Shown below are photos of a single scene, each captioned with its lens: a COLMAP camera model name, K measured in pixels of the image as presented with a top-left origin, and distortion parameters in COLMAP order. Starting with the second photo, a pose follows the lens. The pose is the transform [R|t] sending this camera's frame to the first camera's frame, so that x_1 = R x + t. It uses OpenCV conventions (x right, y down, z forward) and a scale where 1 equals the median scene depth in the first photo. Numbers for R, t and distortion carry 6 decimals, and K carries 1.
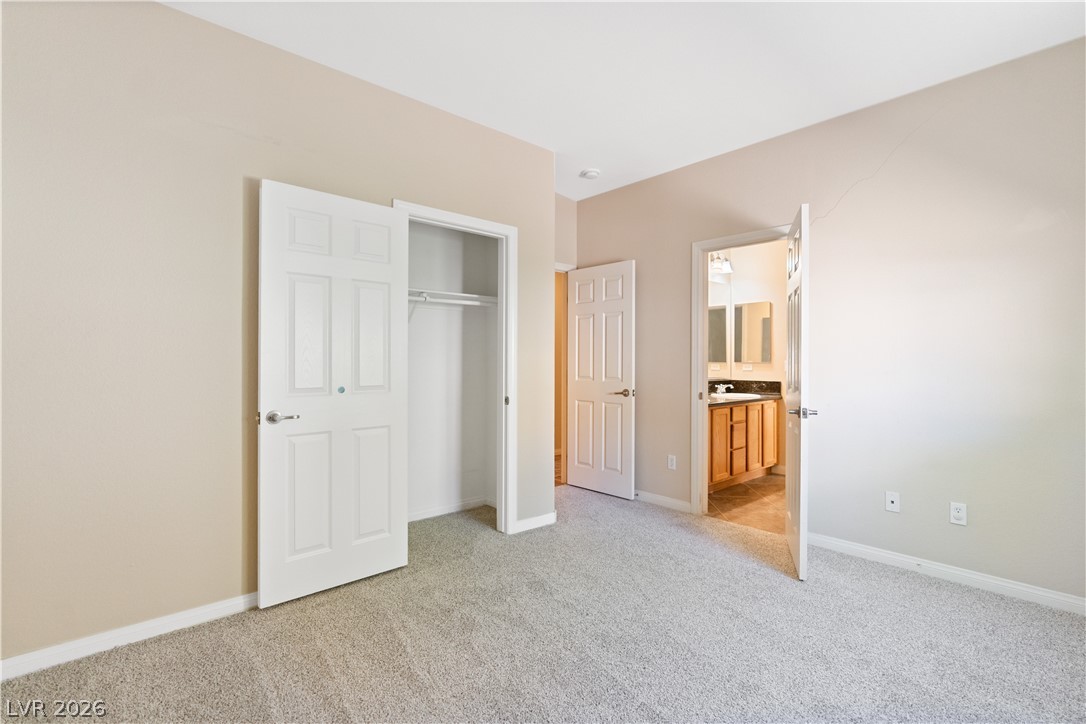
lens RADIAL K [[514.4, 0, 545.0], [0, 514.4, 351.6], [0, 0, 1]] dist [0.000770, 0.000276]
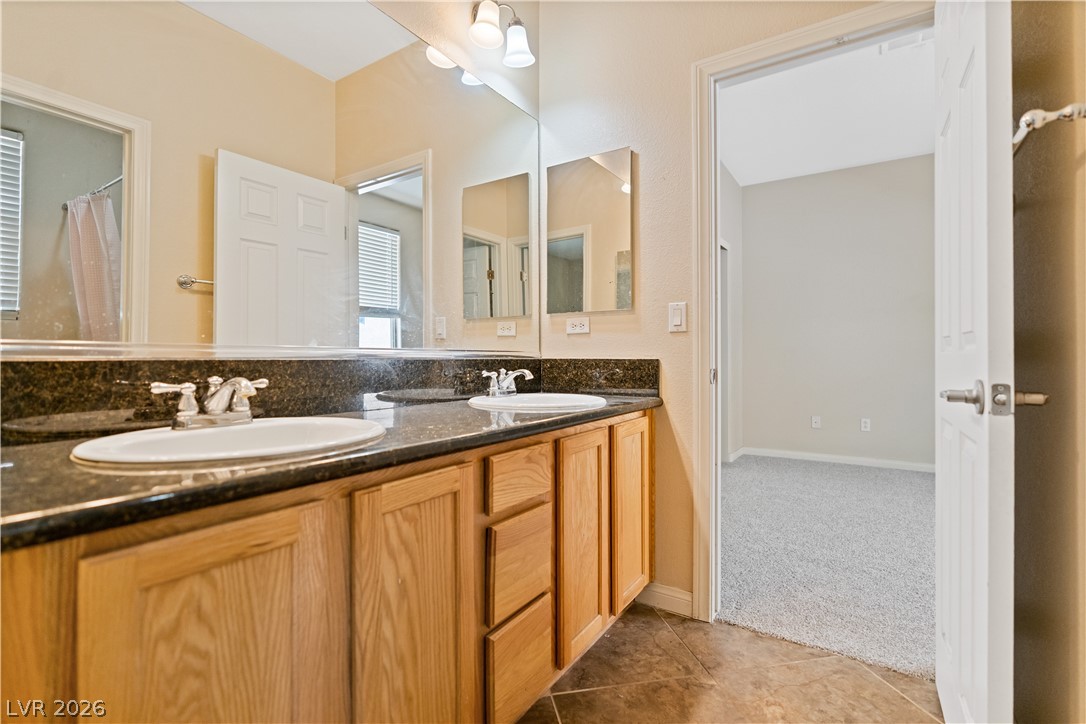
lens RADIAL K [[498.3, 0, 548.7], [0, 498.3, 350.8], [0, 0, 1]] dist [-0.002736, 0.000410]
pose [[0.968646, -0.002008, 0.248439, 0.297403], [0.002923, 0.999990, -0.003314, 0.053810], [-0.248429, 0.003936, 0.968642, 0.683565]]
